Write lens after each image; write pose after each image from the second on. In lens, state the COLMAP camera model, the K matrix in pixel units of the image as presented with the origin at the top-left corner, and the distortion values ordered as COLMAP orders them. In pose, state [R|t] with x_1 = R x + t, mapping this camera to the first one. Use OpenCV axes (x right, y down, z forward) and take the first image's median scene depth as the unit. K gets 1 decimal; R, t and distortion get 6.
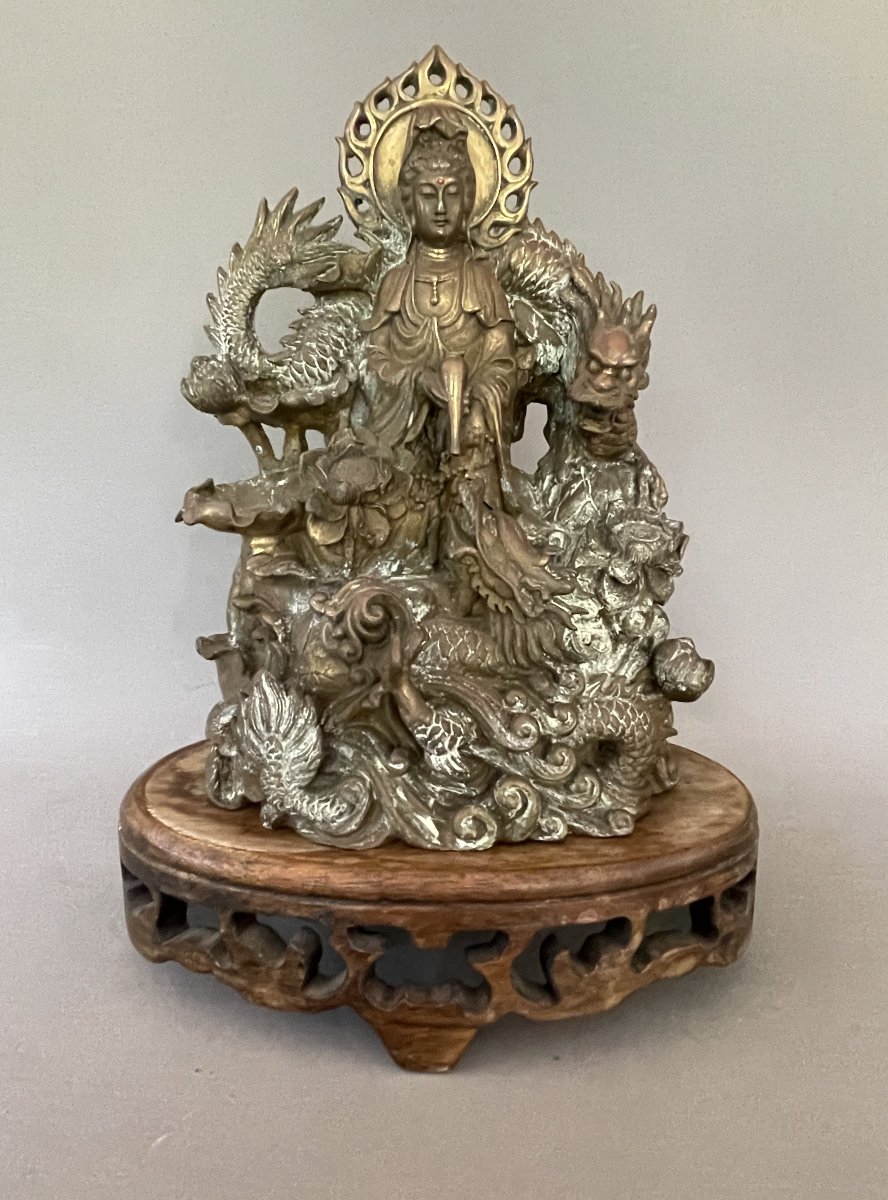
lens RADIAL K [[838.6, 0, 445.2], [0, 838.6, 596.3], [0, 0, 1]] dist [-0.013897, 0.001846]
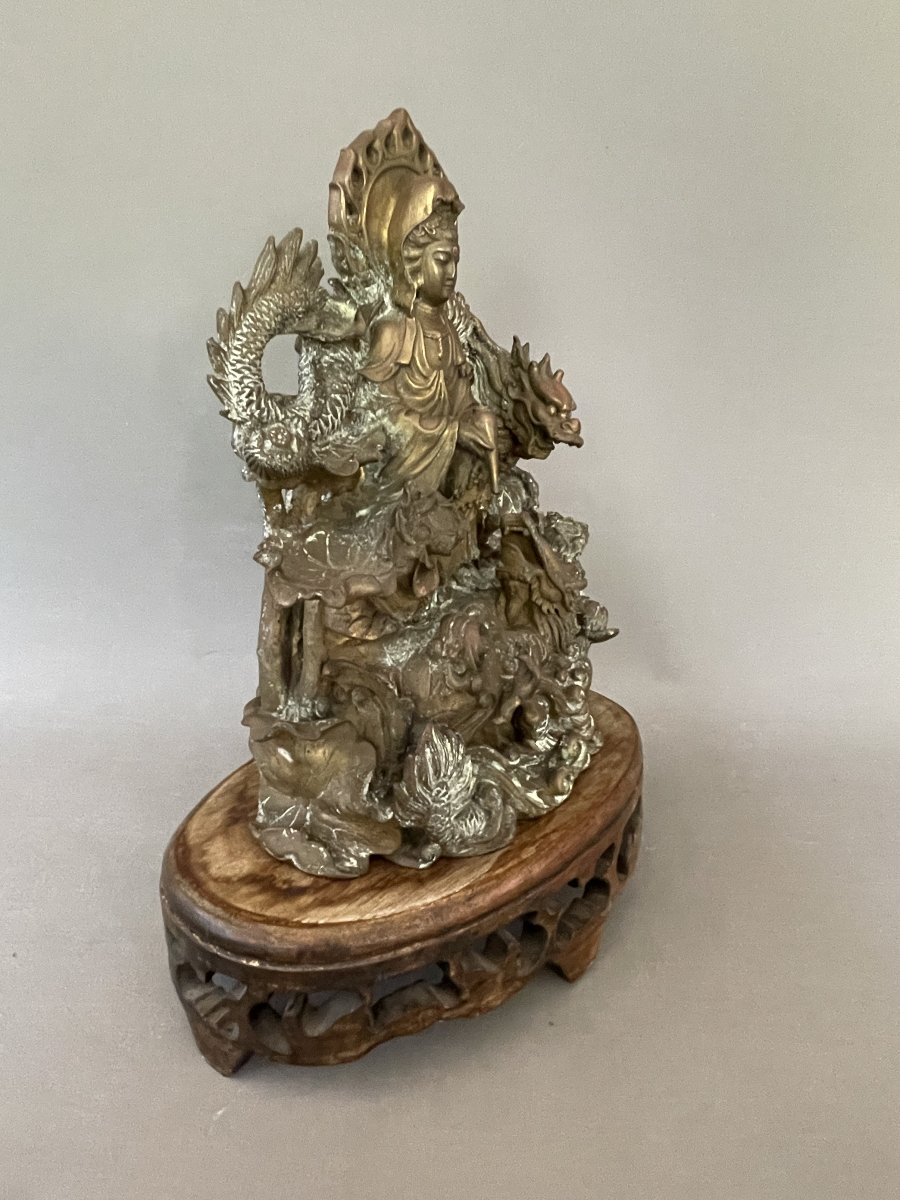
lens RADIAL K [[785.6, 0, 446.4], [0, 785.6, 568.1], [0, 0, 1]] dist [-0.003369, -0.001229]
pose [[0.640154, -0.211021, 0.738697, -0.807839], [0.155134, 0.977235, 0.144724, -0.220718], [-0.752420, 0.021952, 0.658317, 0.308556]]
